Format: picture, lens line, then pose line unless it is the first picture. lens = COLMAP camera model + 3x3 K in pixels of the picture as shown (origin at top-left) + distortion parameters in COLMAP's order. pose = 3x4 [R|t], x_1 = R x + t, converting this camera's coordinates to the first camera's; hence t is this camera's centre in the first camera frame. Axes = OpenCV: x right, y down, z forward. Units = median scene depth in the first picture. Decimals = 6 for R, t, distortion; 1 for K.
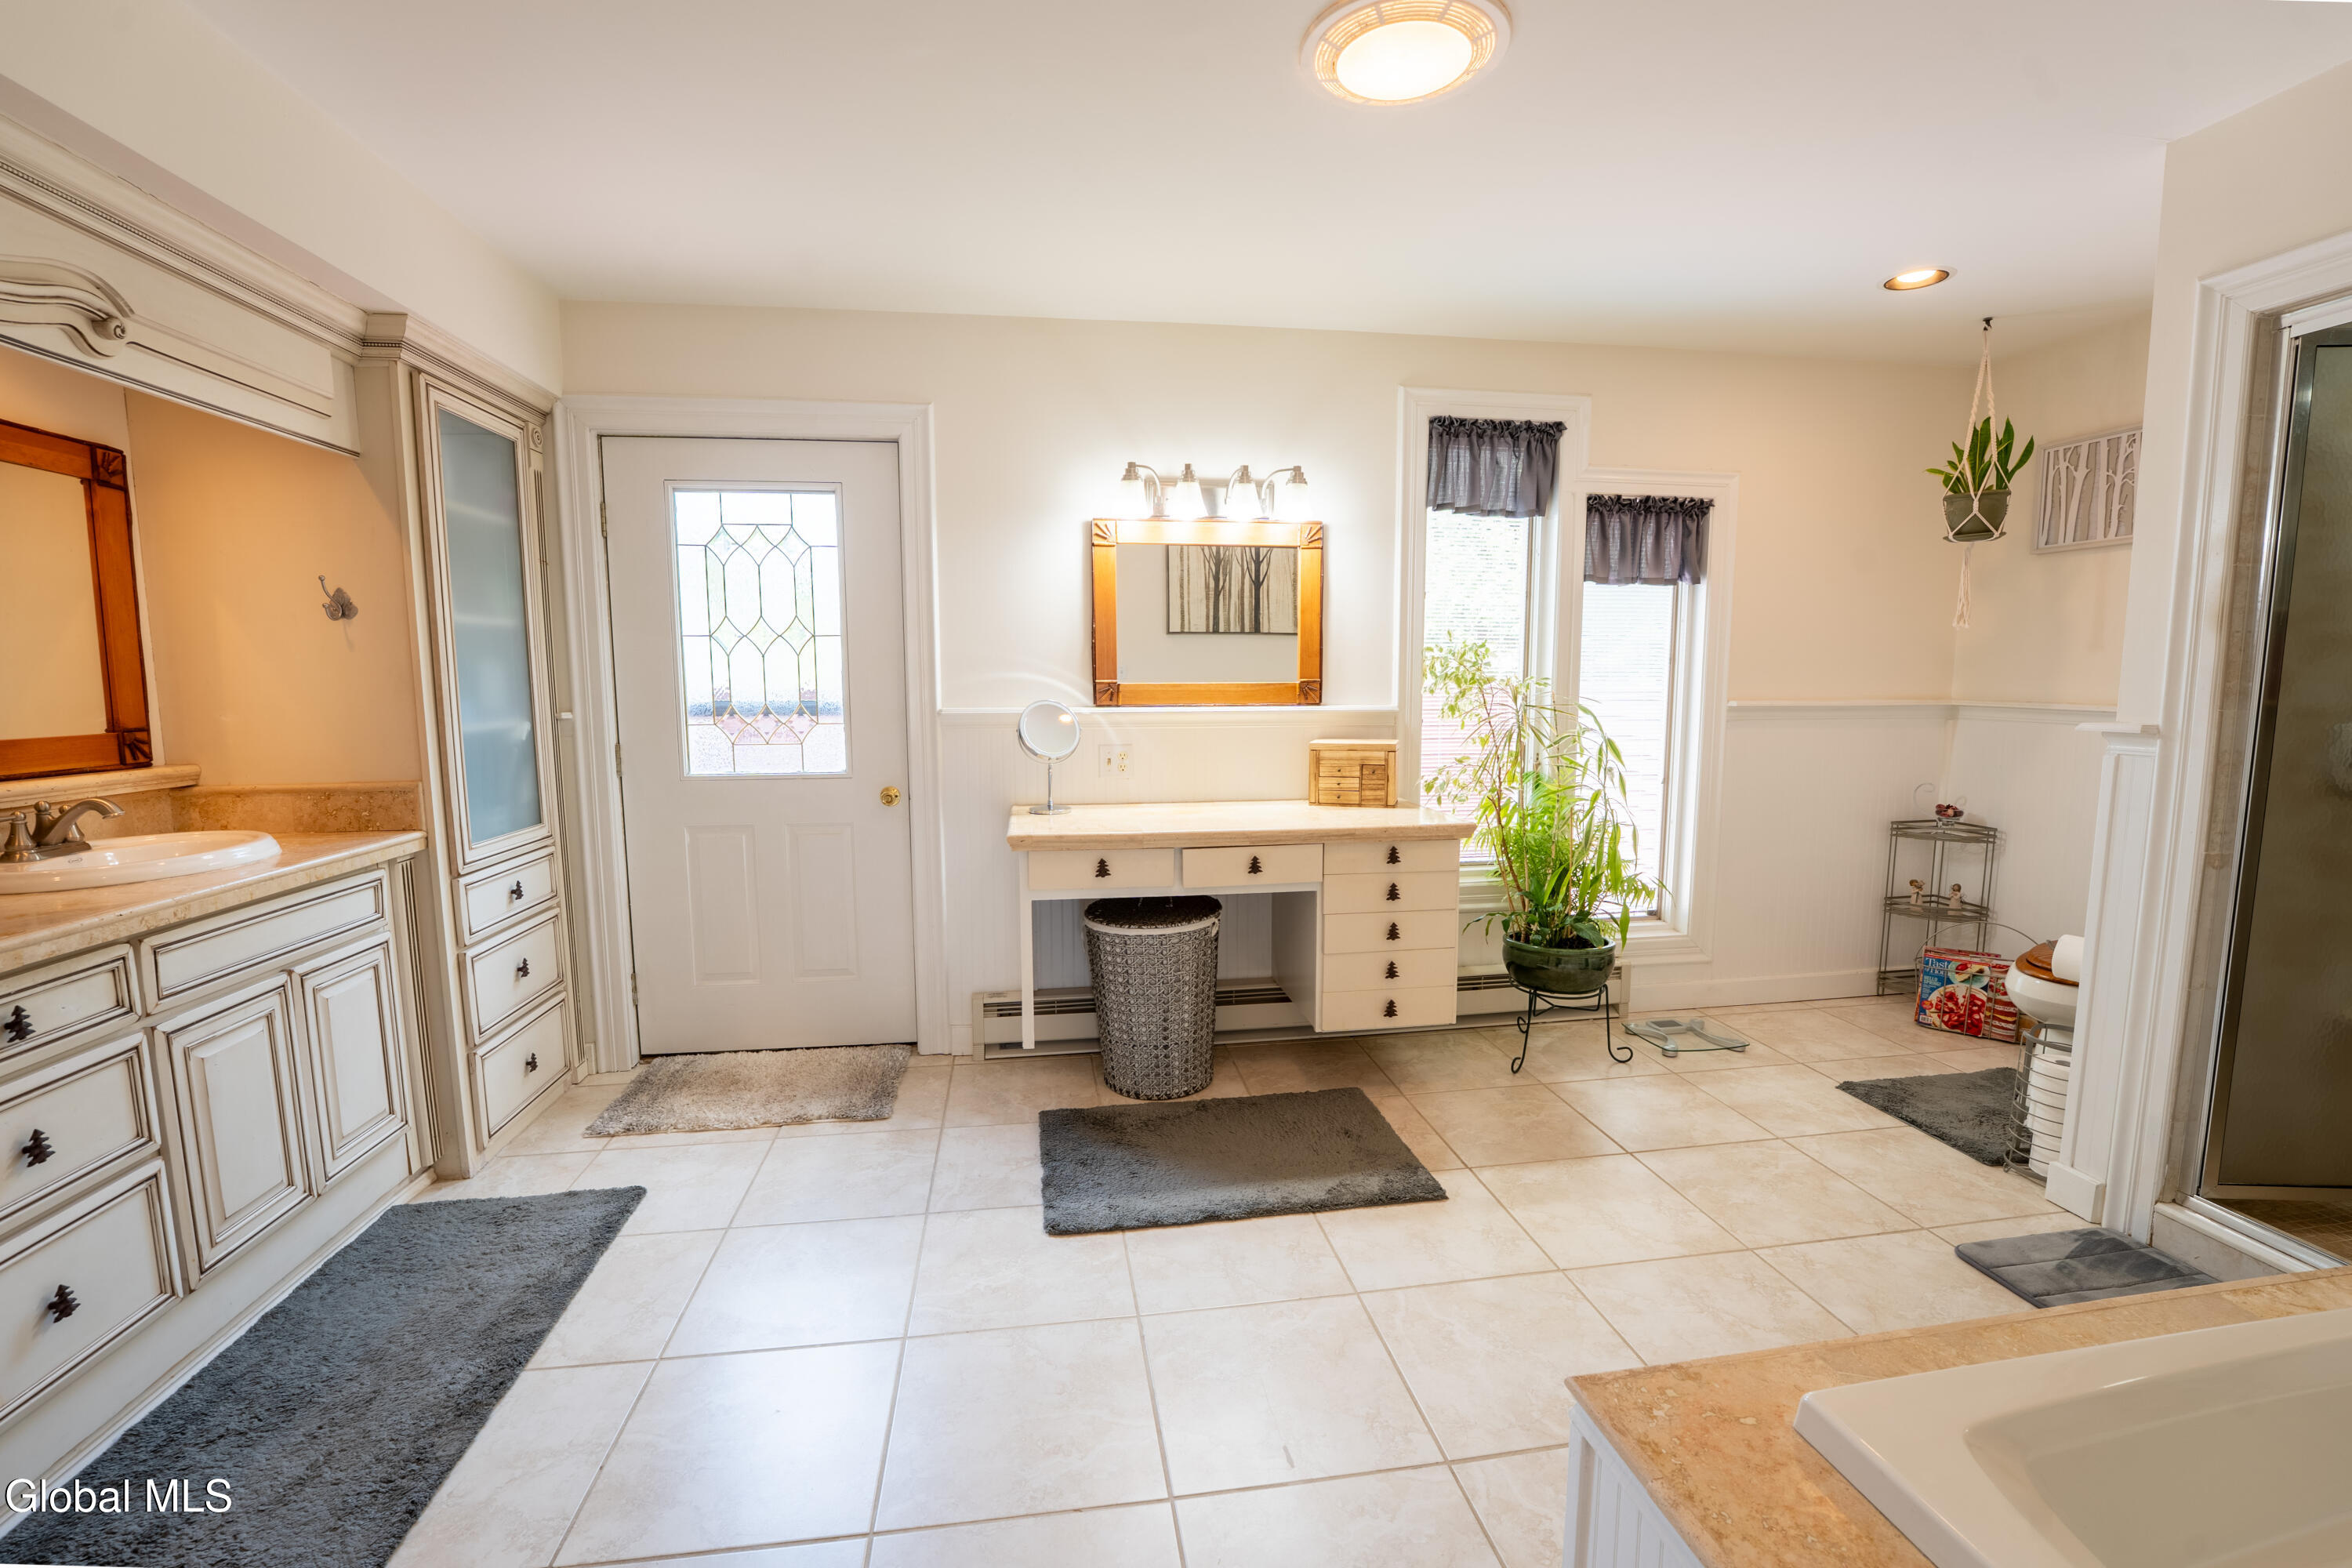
lens RADIAL K [[989.9, 0, 1167.2], [0, 989.9, 790.0], [0, 0, 1]] dist [-0.024726, 0.000359]
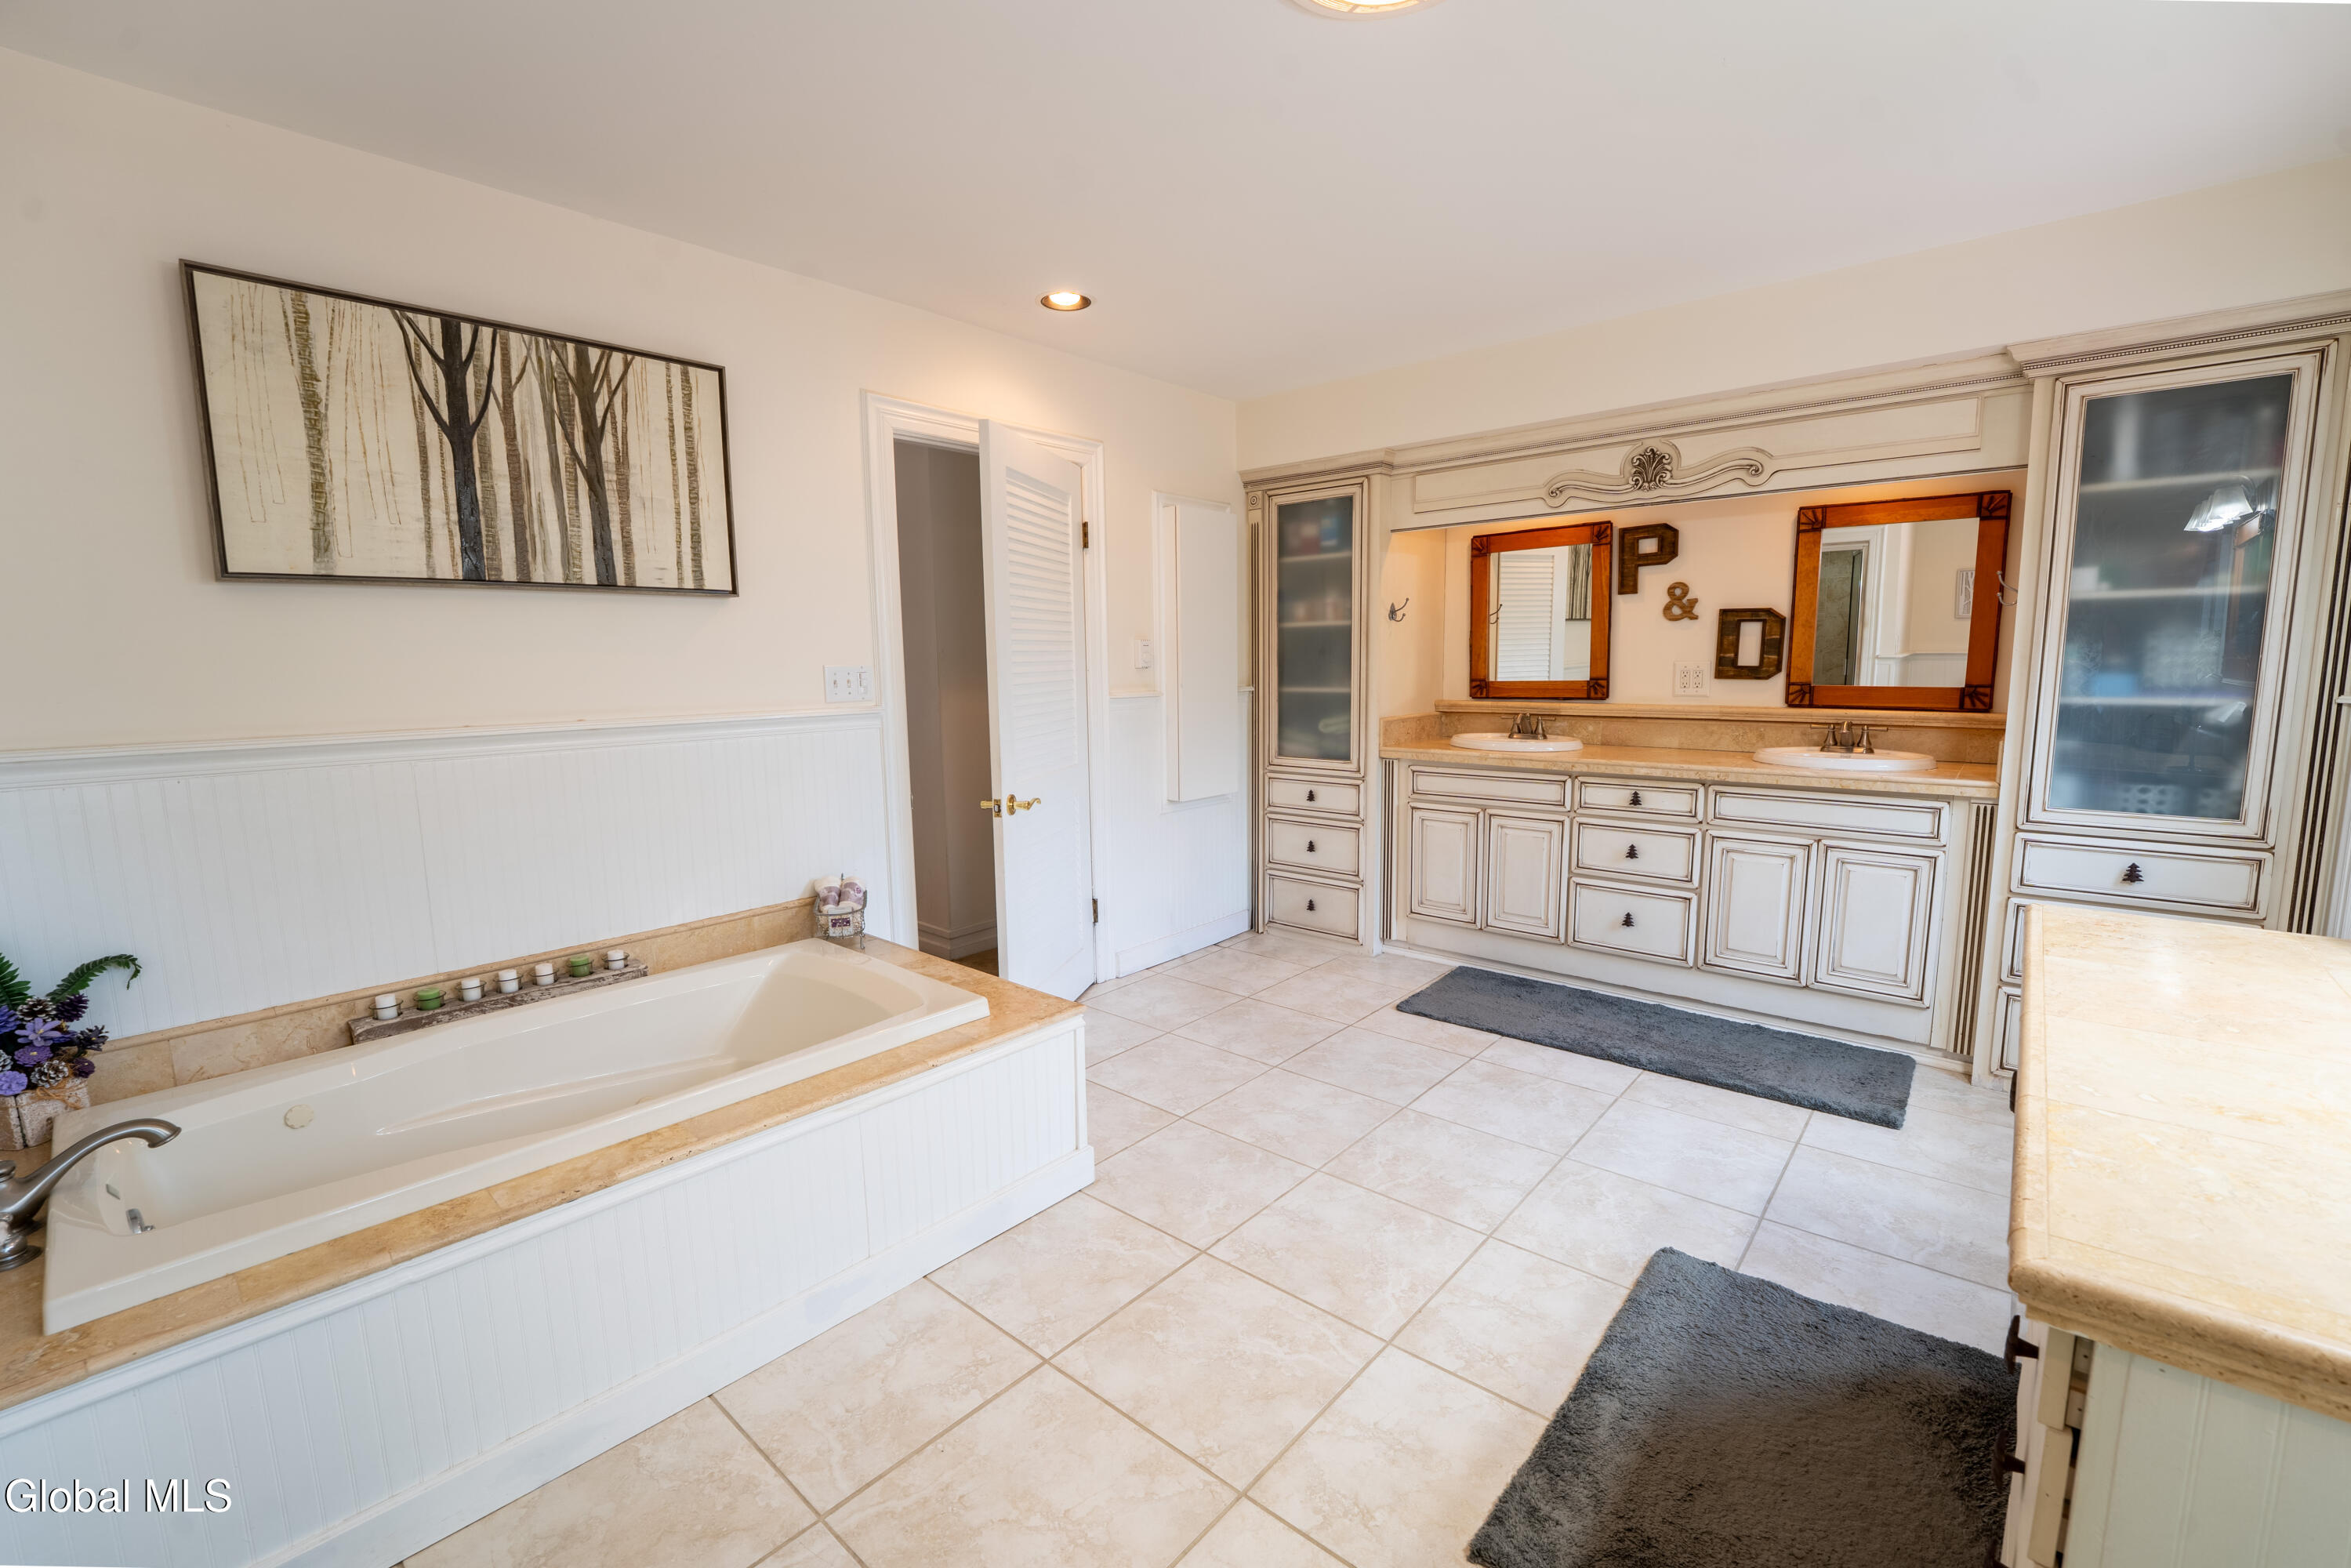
lens RADIAL K [[989.5, 0, 1166.7], [0, 989.5, 790.0], [0, 0, 1]] dist [-0.024726, 0.000359]
pose [[-0.762541, 0.102616, -0.638750, 0.719589], [-0.055381, 0.973362, 0.222485, -0.147943], [0.644566, 0.205028, -0.736545, 1.172235]]
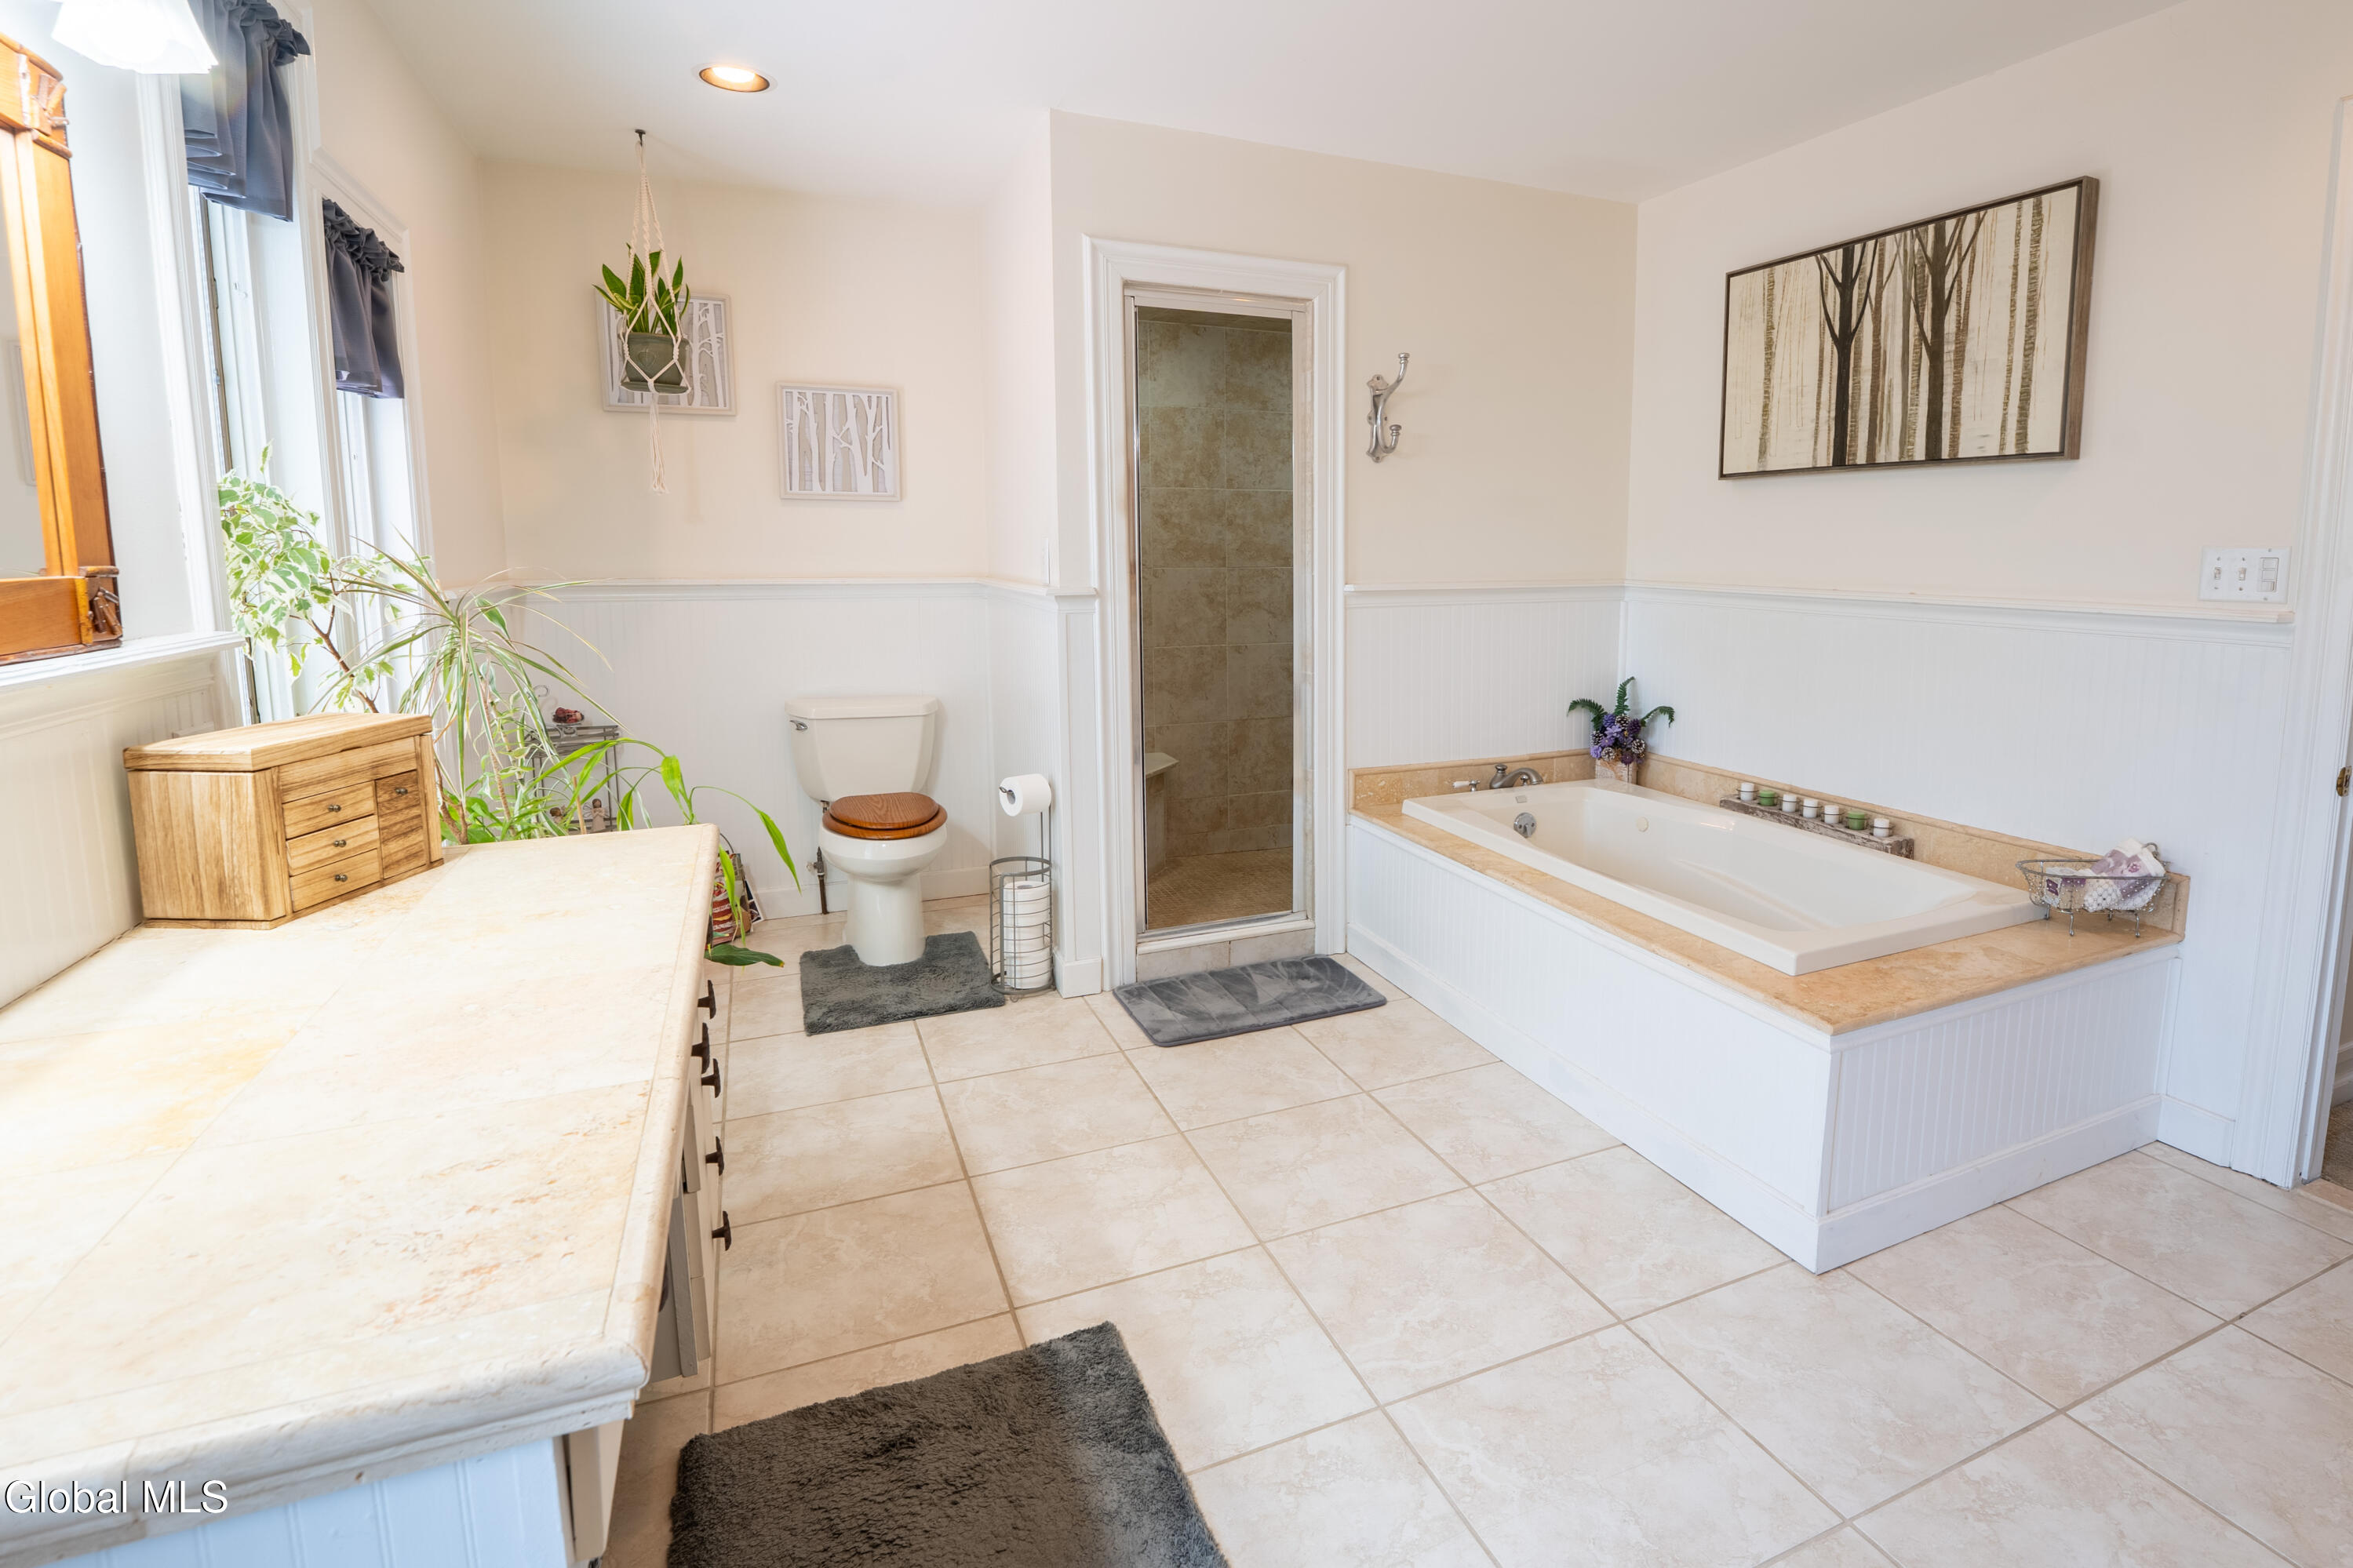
lens RADIAL K [[1164.6, 0, 1317.6], [0, 1164.6, 707.1], [0, 0, 1]] dist [-0.030337, 0.000084]
pose [[-0.299182, -0.126496, 0.945774, -0.434896], [0.108883, 0.980174, 0.165541, -0.113275], [-0.947963, 0.152506, -0.279477, 0.982904]]
